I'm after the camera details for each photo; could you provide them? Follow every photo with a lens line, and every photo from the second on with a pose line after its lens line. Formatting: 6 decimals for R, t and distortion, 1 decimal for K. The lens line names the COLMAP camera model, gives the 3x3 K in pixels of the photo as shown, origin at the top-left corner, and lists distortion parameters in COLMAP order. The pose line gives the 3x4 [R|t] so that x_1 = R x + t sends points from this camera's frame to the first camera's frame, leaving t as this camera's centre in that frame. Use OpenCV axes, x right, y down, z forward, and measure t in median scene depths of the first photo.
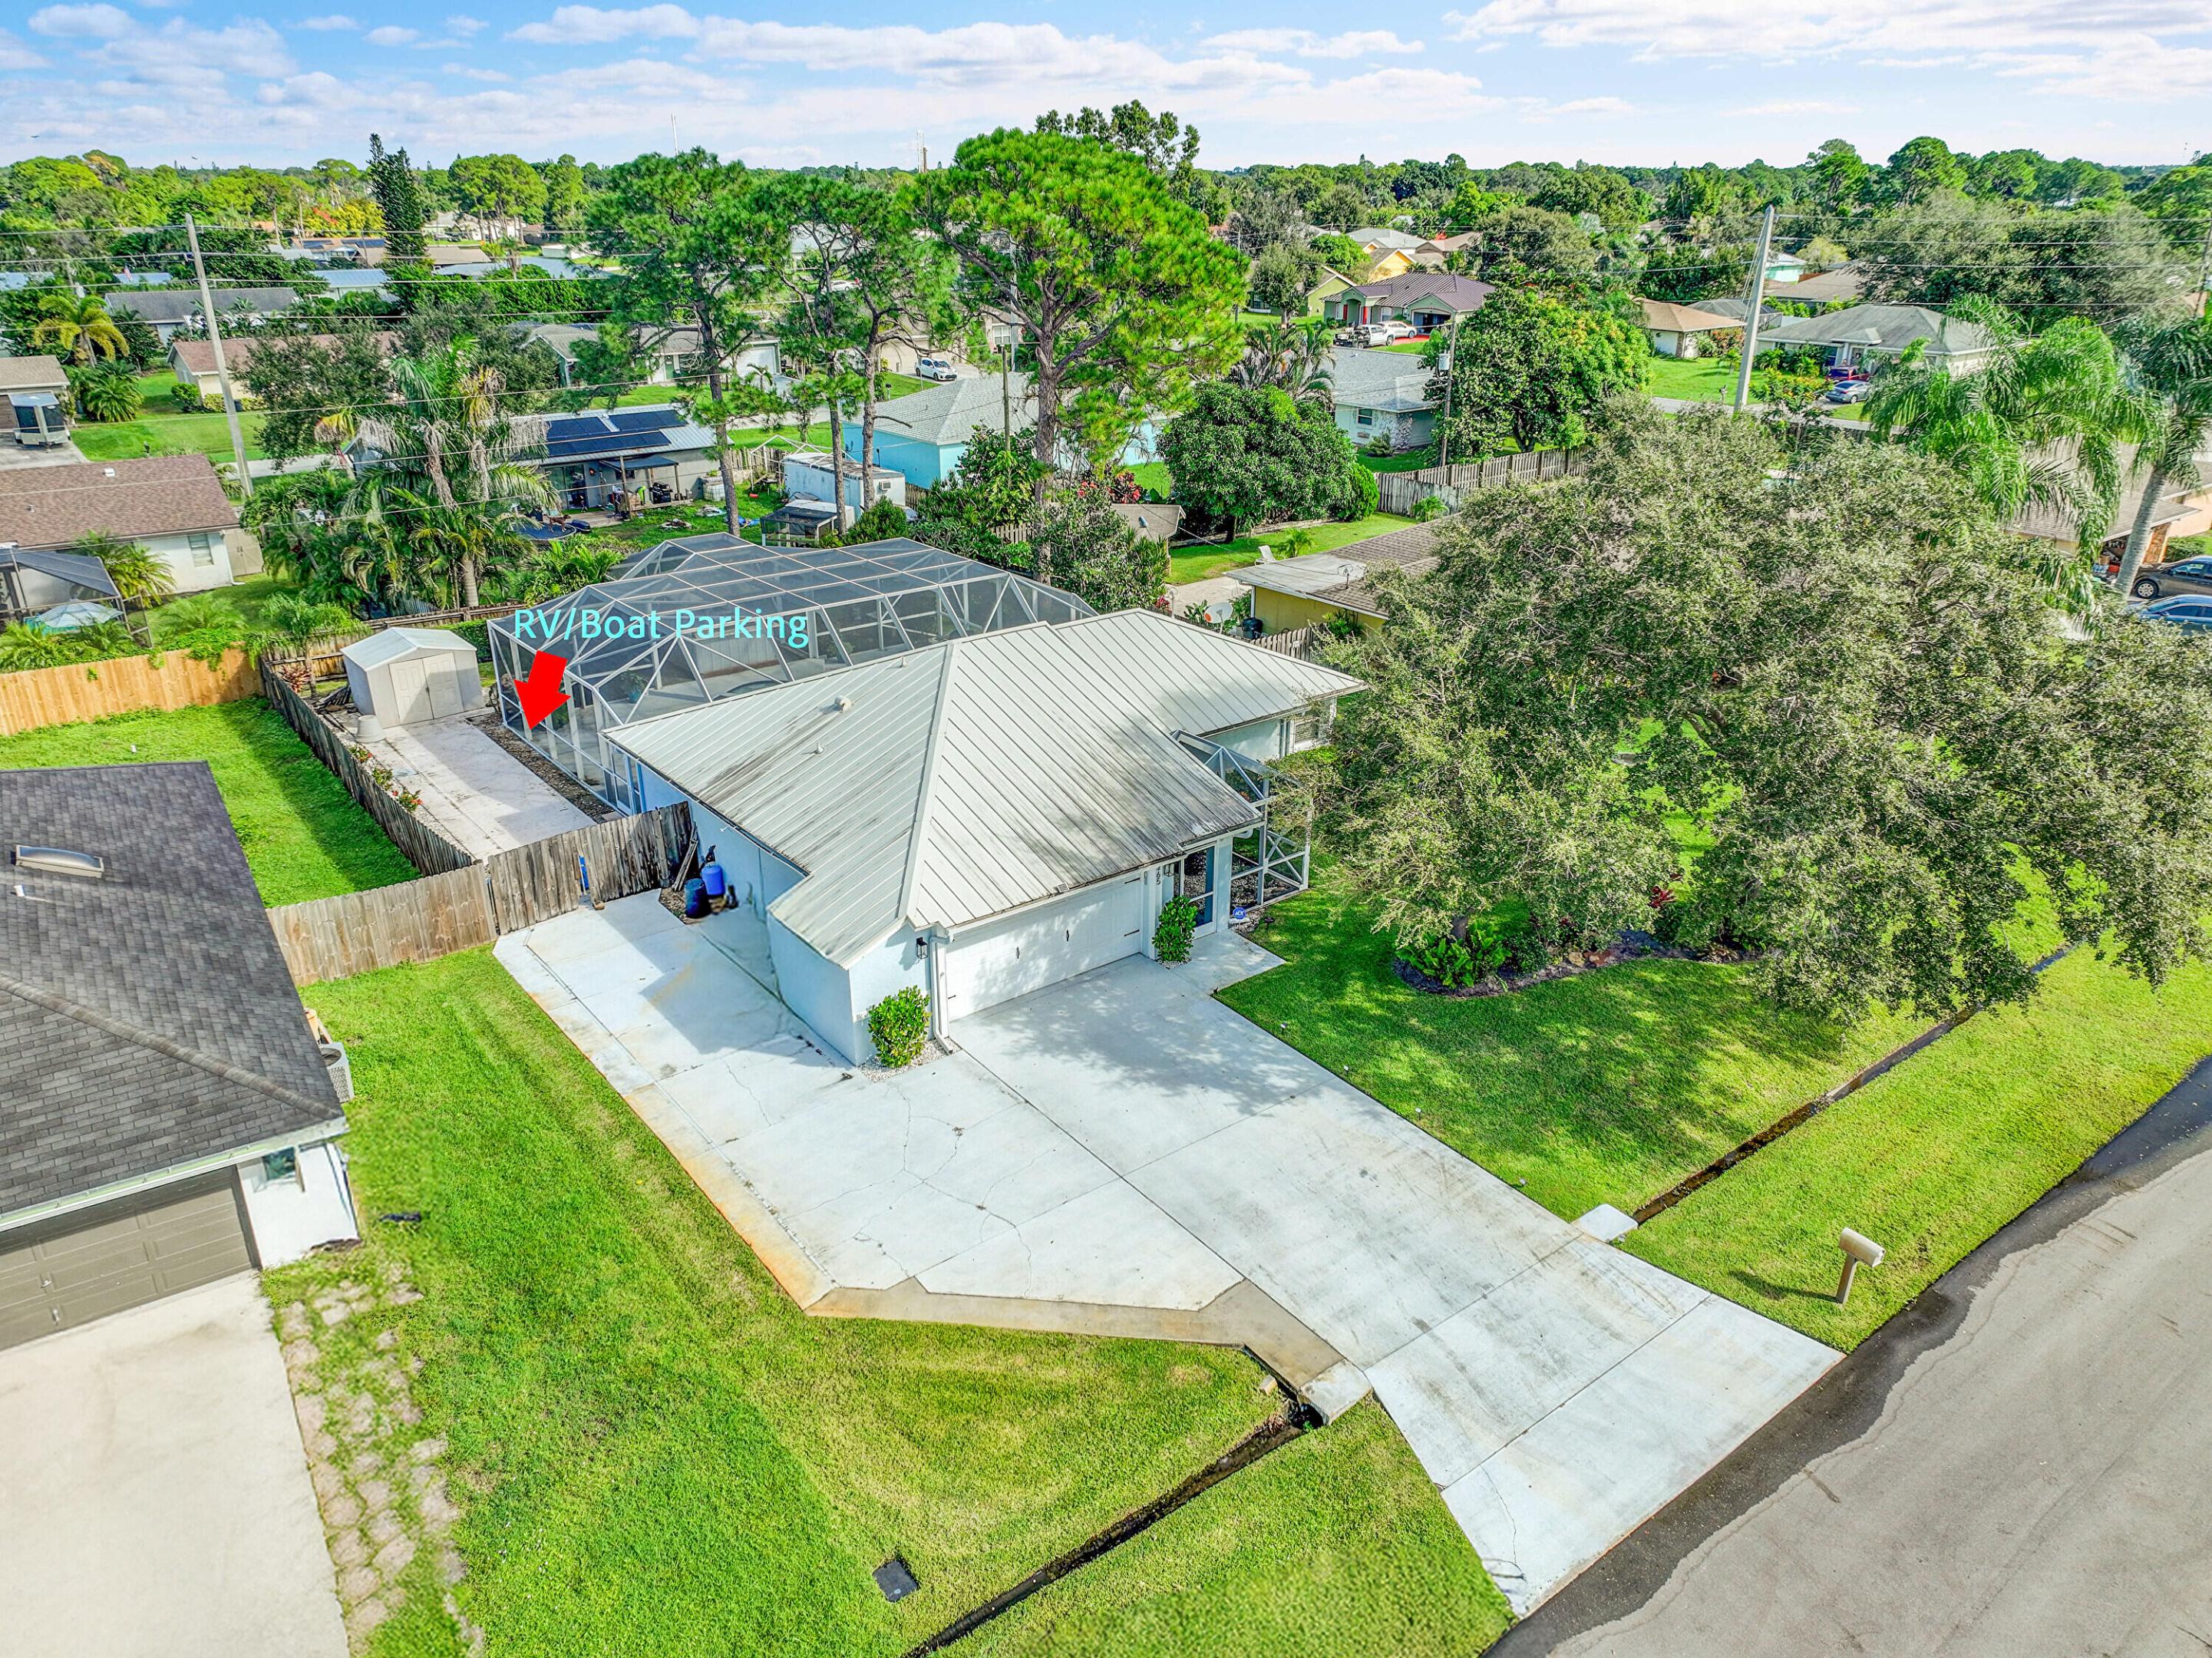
lens RADIAL K [[1549.6, 0, 1106.0], [0, 1549.6, 829.0], [0, 0, 1]] dist [0.013055, 0.004074]
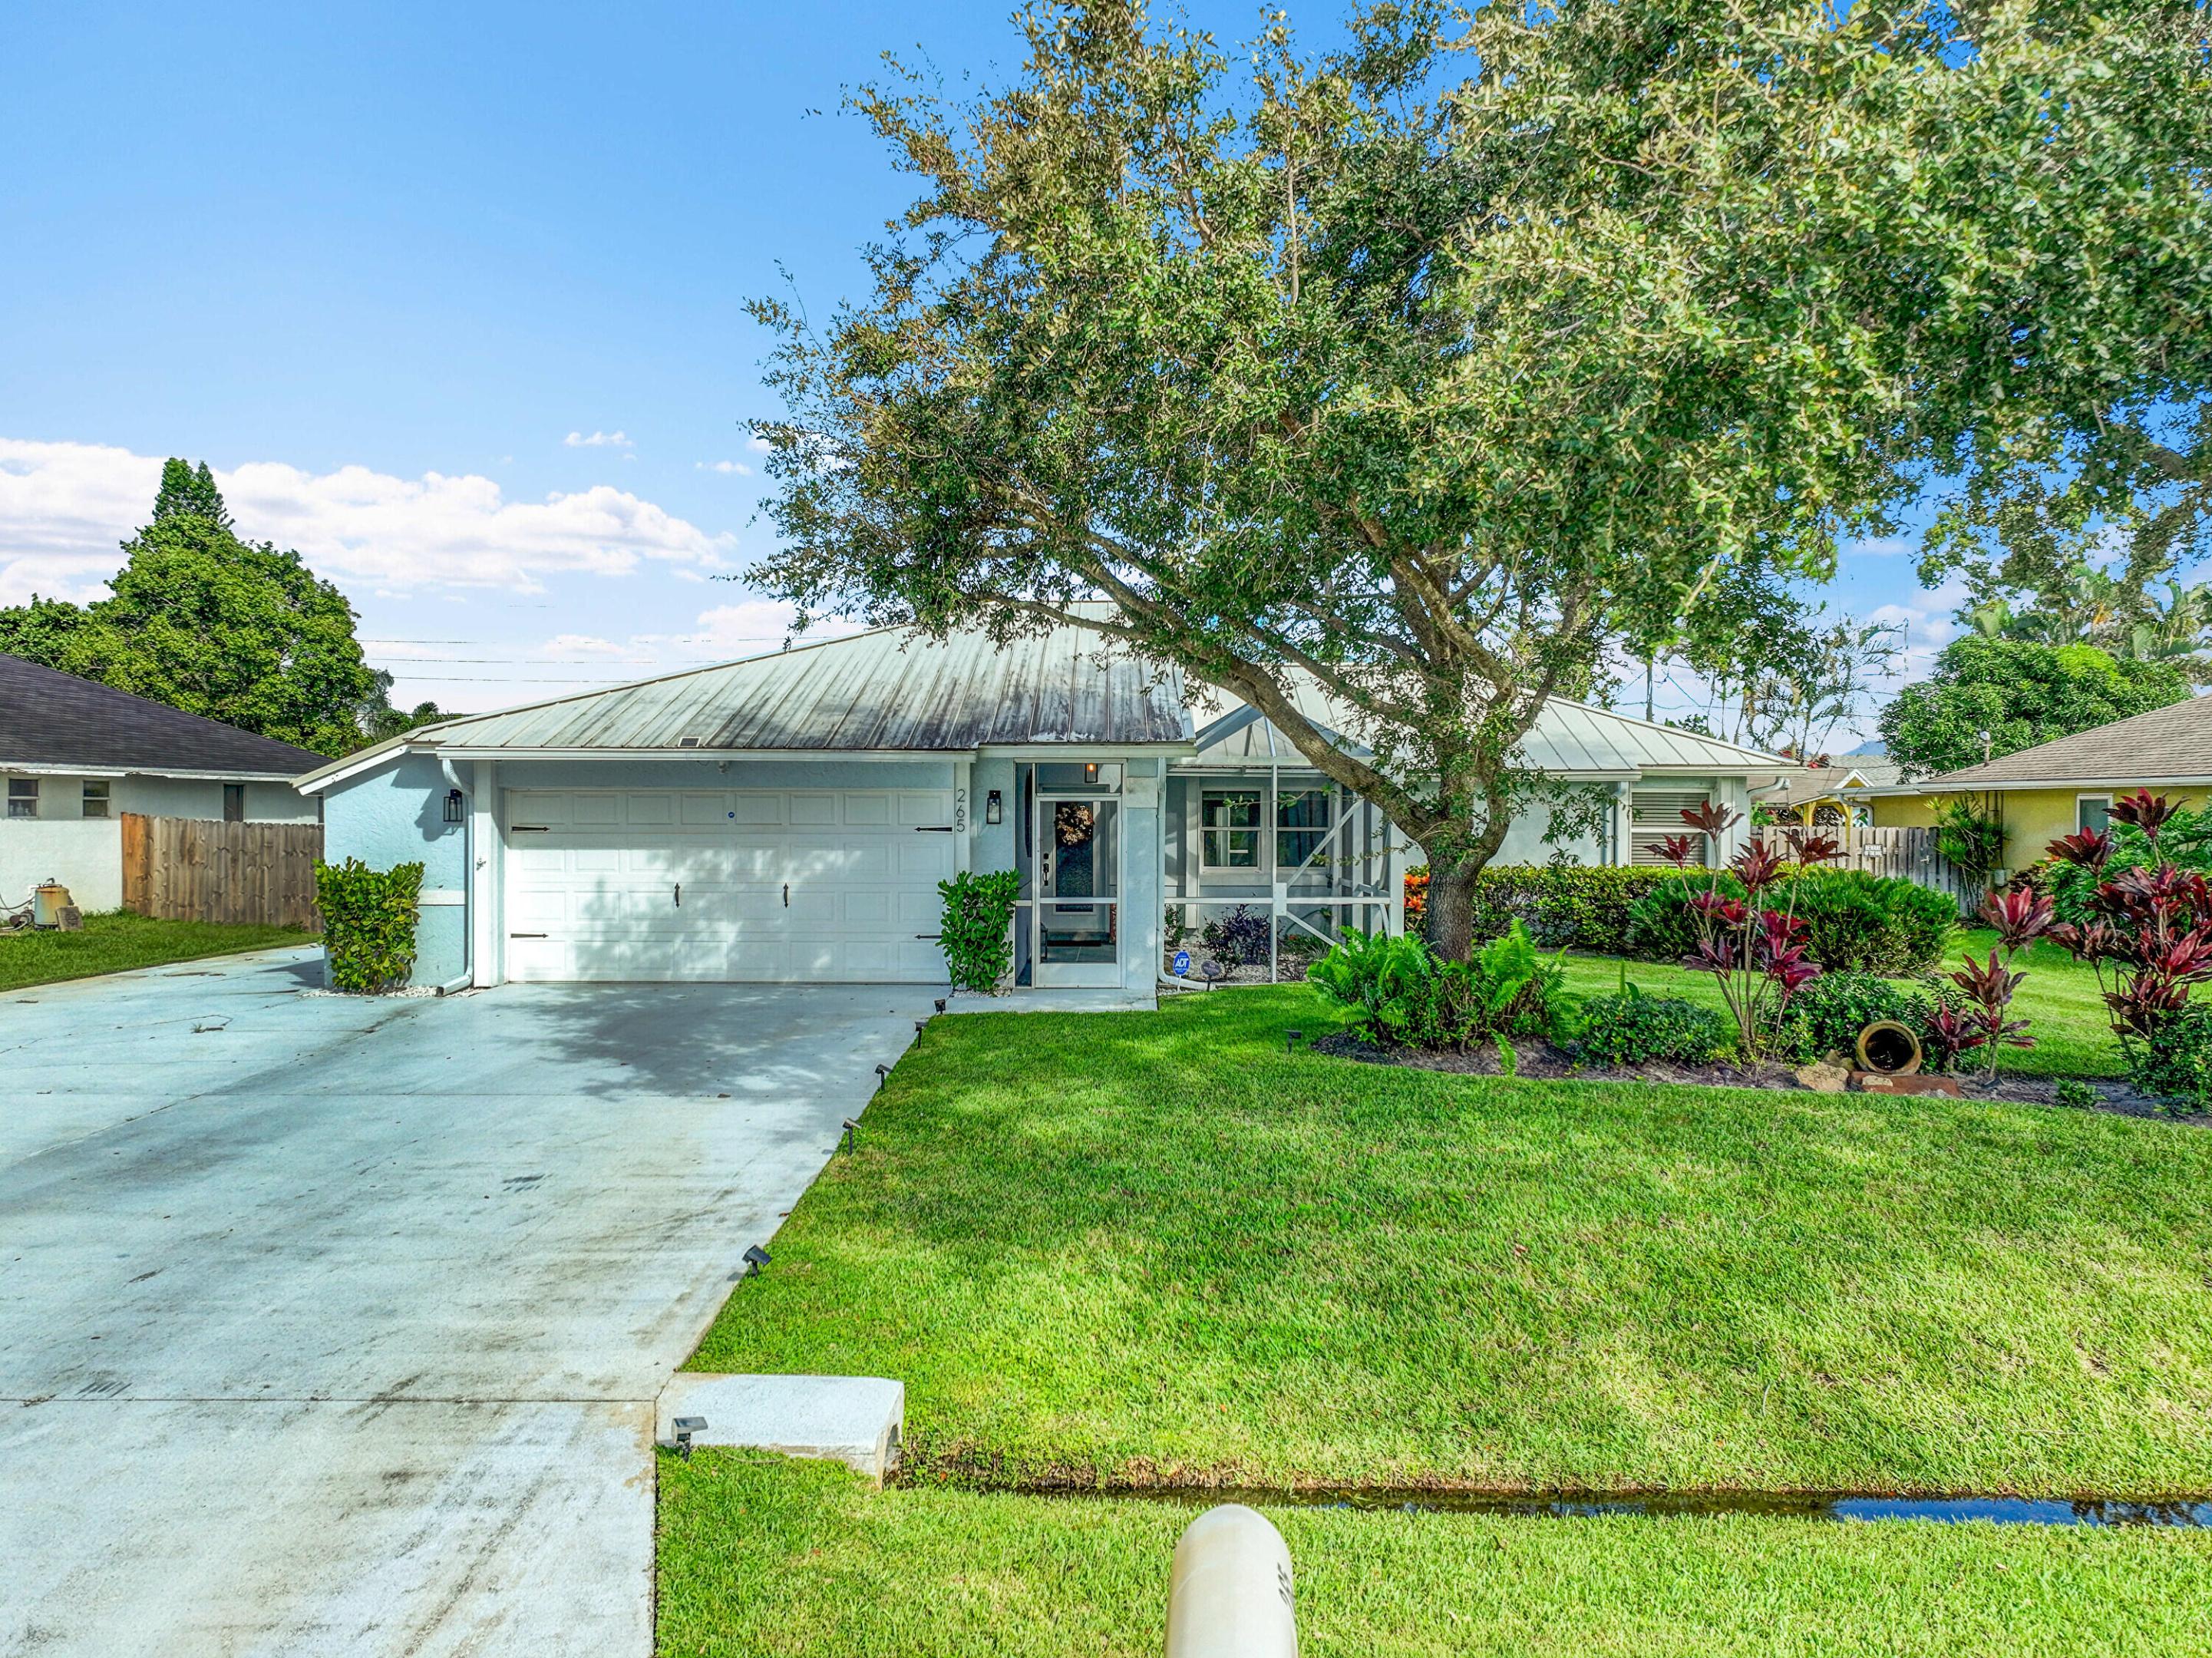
lens RADIAL K [[1549.6, 0, 1106.0], [0, 1549.6, 829.0], [0, 0, 1]] dist [0.013055, 0.004074]
pose [[0.785963, 0.010709, -0.618181, 0.444026], [-0.242943, 0.924777, -0.292860, 0.196303], [0.568543, 0.380360, 0.729442, 0.702629]]
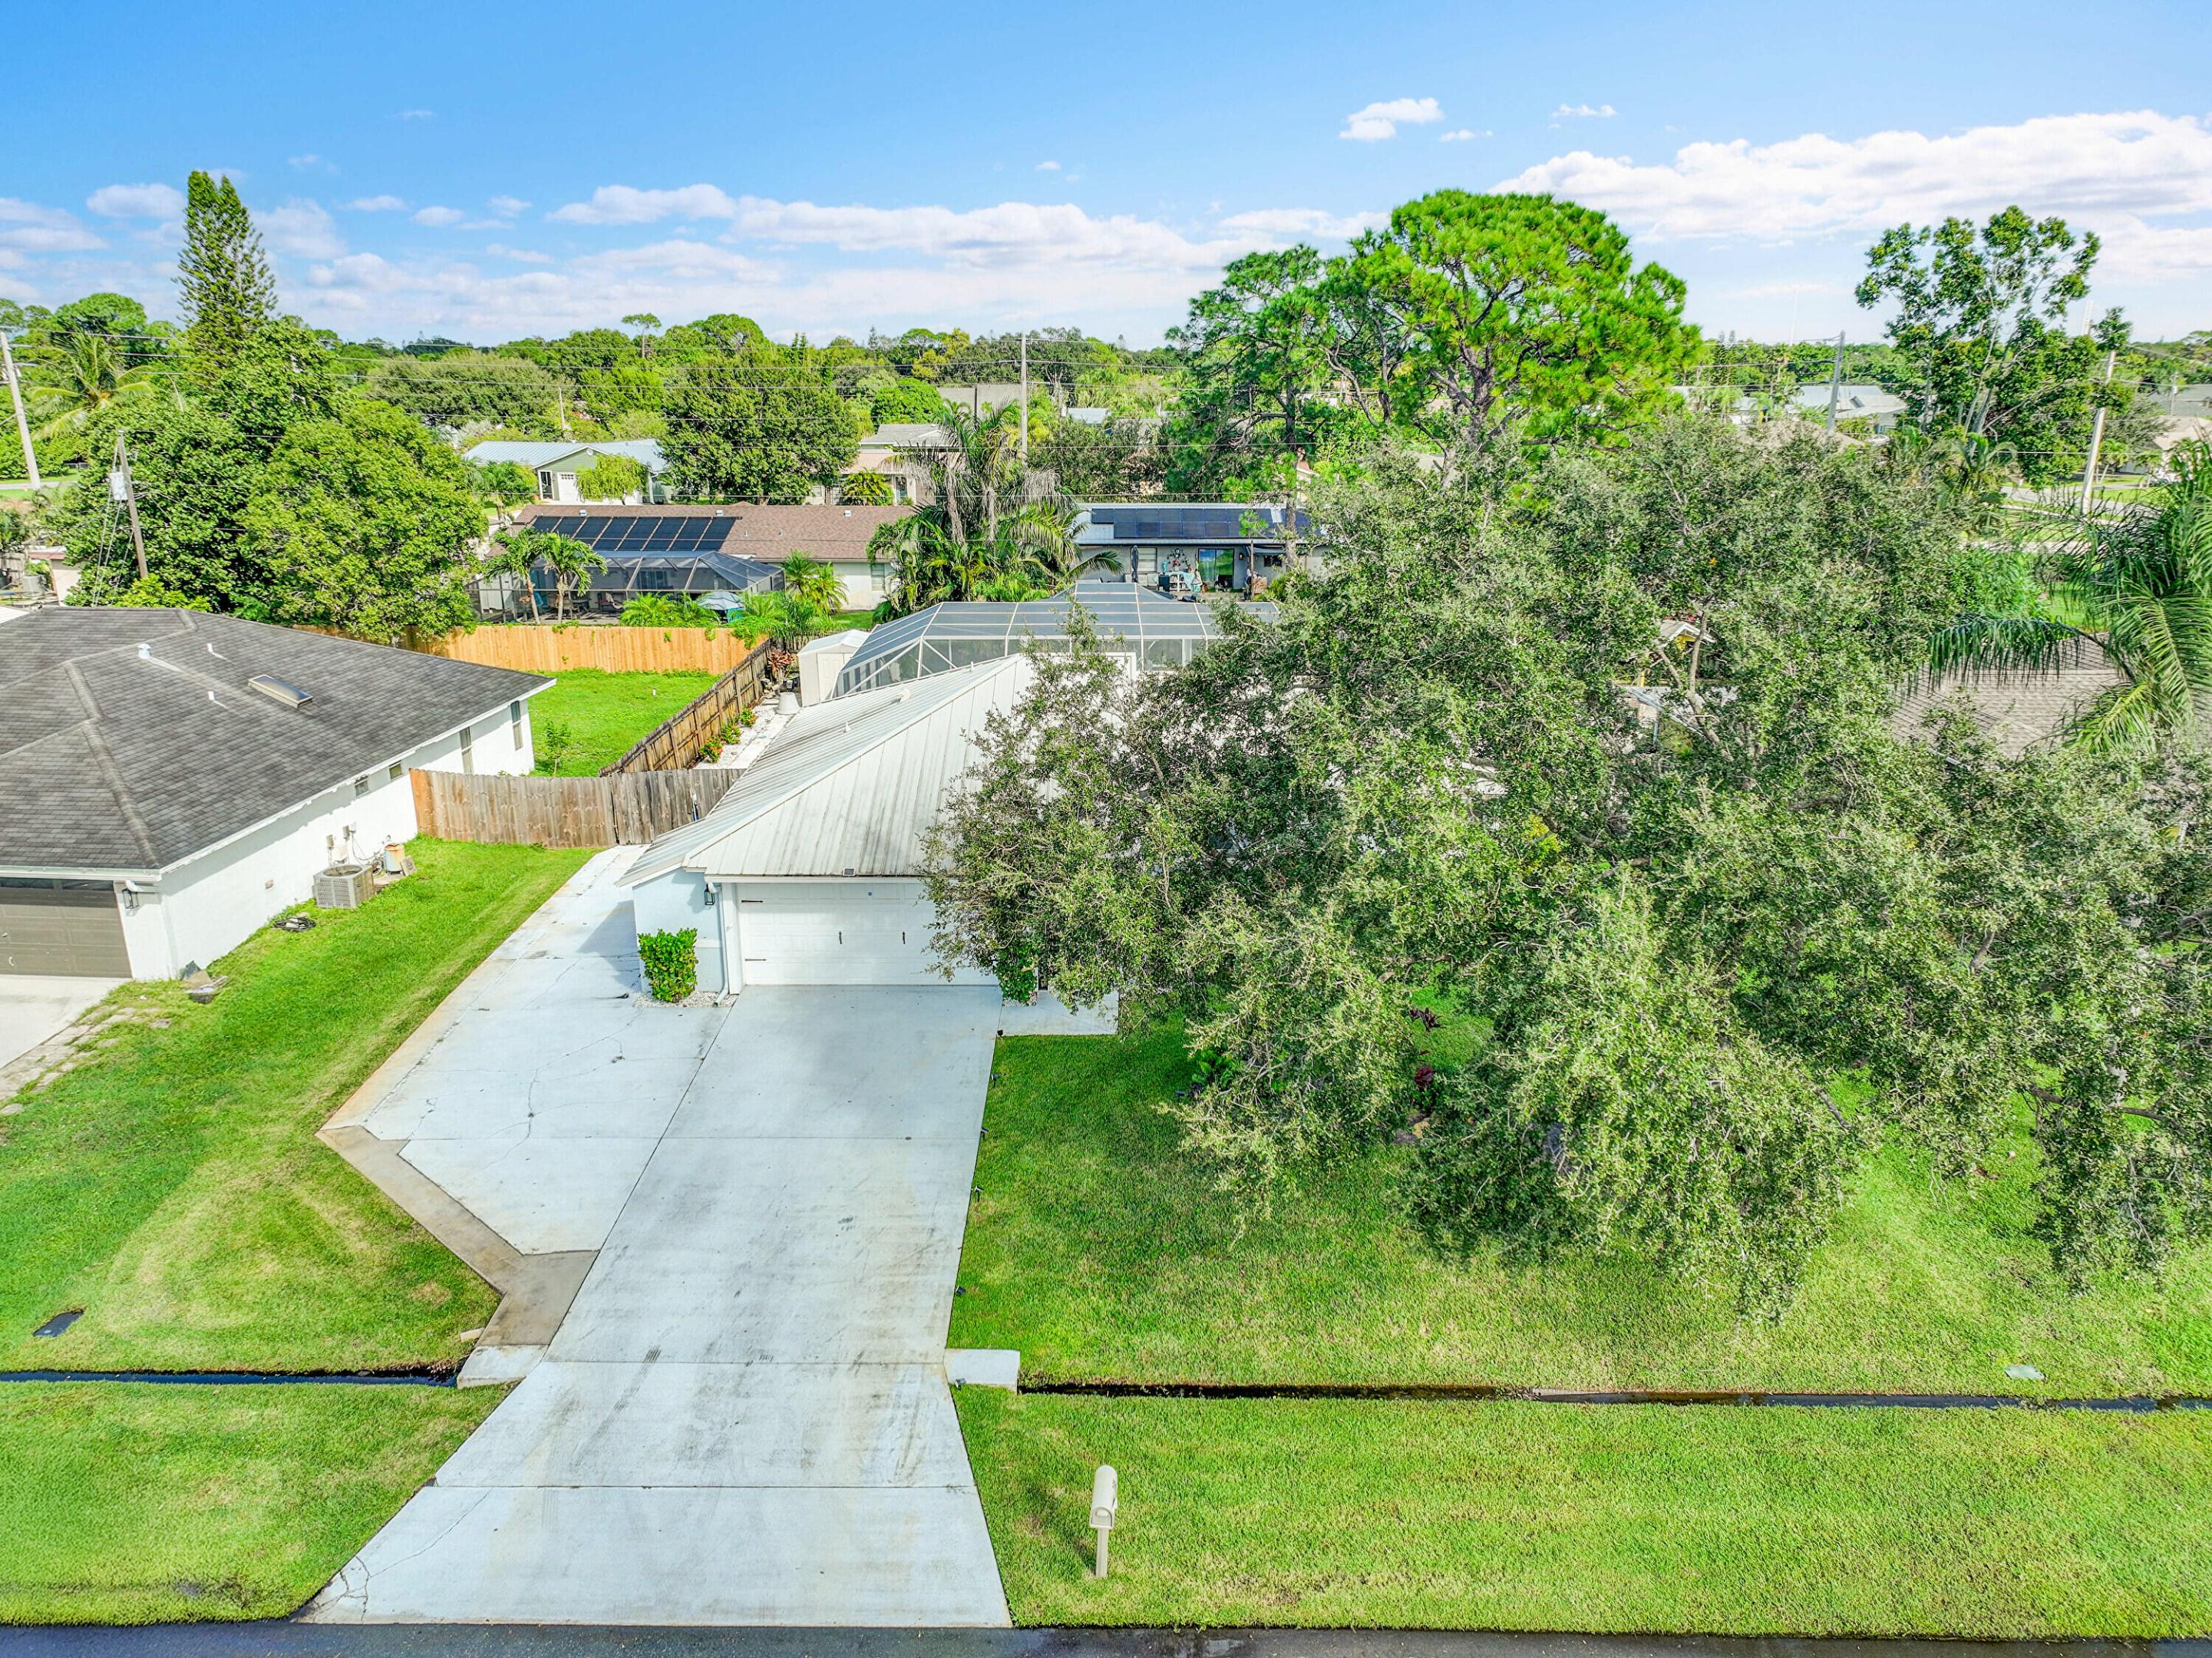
lens RADIAL K [[1532.4, 0, 1100.8], [0, 1532.4, 859.7], [0, 0, 1]] dist [0.003529, 0.004089]
pose [[0.787558, 0.193739, -0.584993, 0.663996], [-0.240752, 0.970583, -0.002678, -0.004797], [0.567265, 0.142948, 0.811034, 0.322724]]
